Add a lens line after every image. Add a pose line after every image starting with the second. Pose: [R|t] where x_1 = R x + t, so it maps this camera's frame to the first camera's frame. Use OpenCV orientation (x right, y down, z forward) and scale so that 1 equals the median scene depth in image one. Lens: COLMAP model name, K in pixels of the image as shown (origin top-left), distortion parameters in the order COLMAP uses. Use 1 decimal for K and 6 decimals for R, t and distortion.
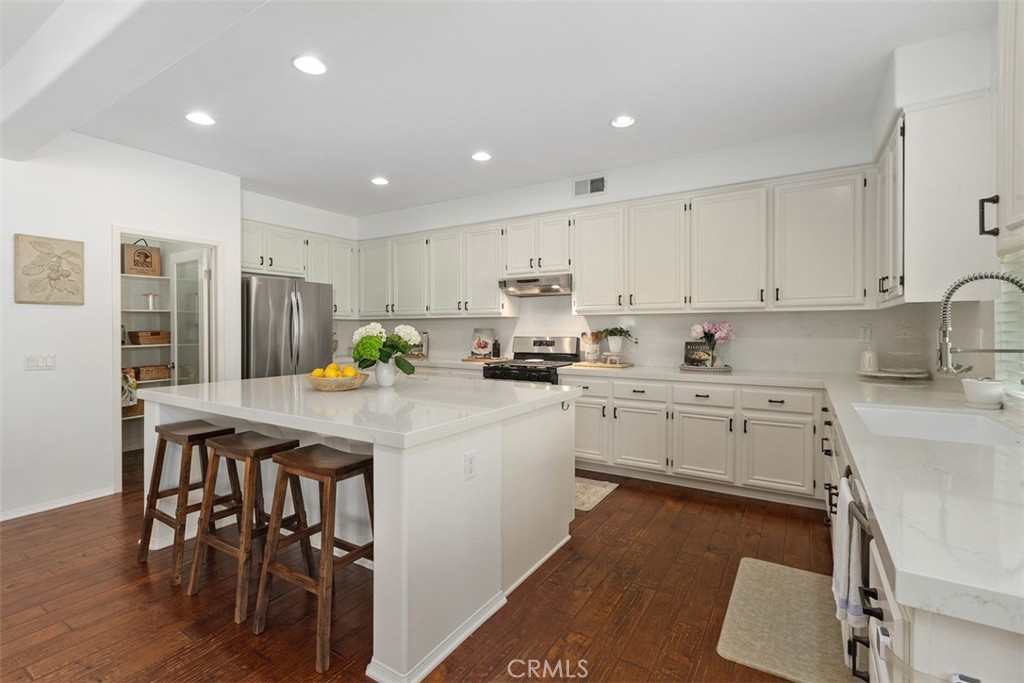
lens RADIAL K [[465.5, 0, 517.1], [0, 465.5, 333.3], [0, 0, 1]] dist [0.000612, 0.000273]
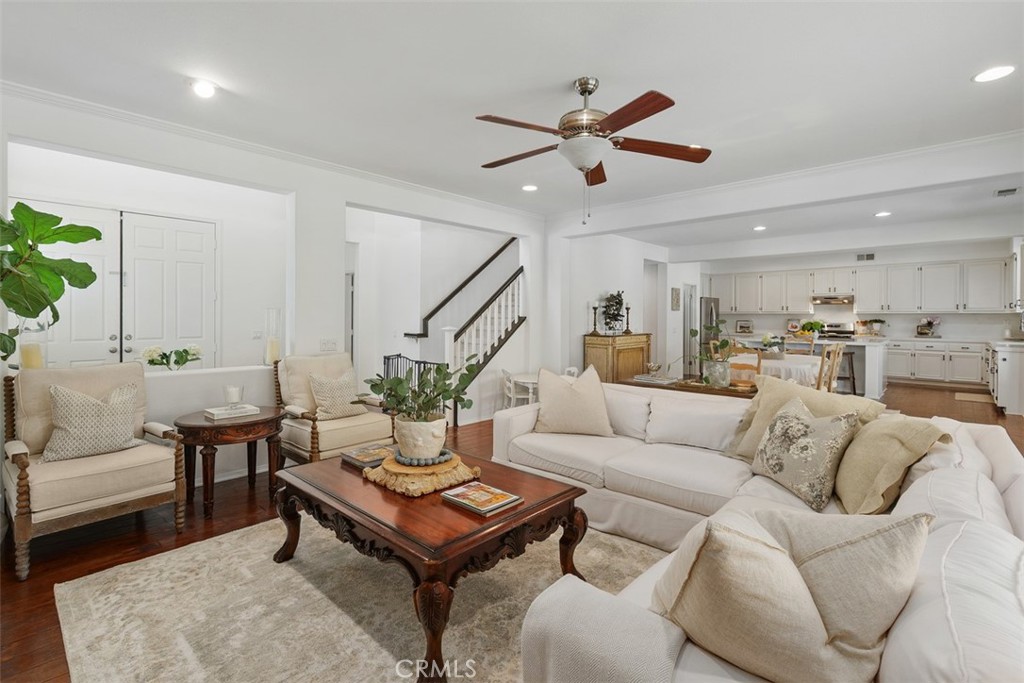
lens RADIAL K [[465.5, 0, 521.5], [0, 465.5, 320.2], [0, 0, 1]] dist [0.000612, 0.000273]
pose [[0.980271, 0.008036, -0.197493, -1.041762], [-0.009104, 0.999948, -0.004503, 0.018666], [0.197446, 0.006212, 0.980294, -1.565454]]
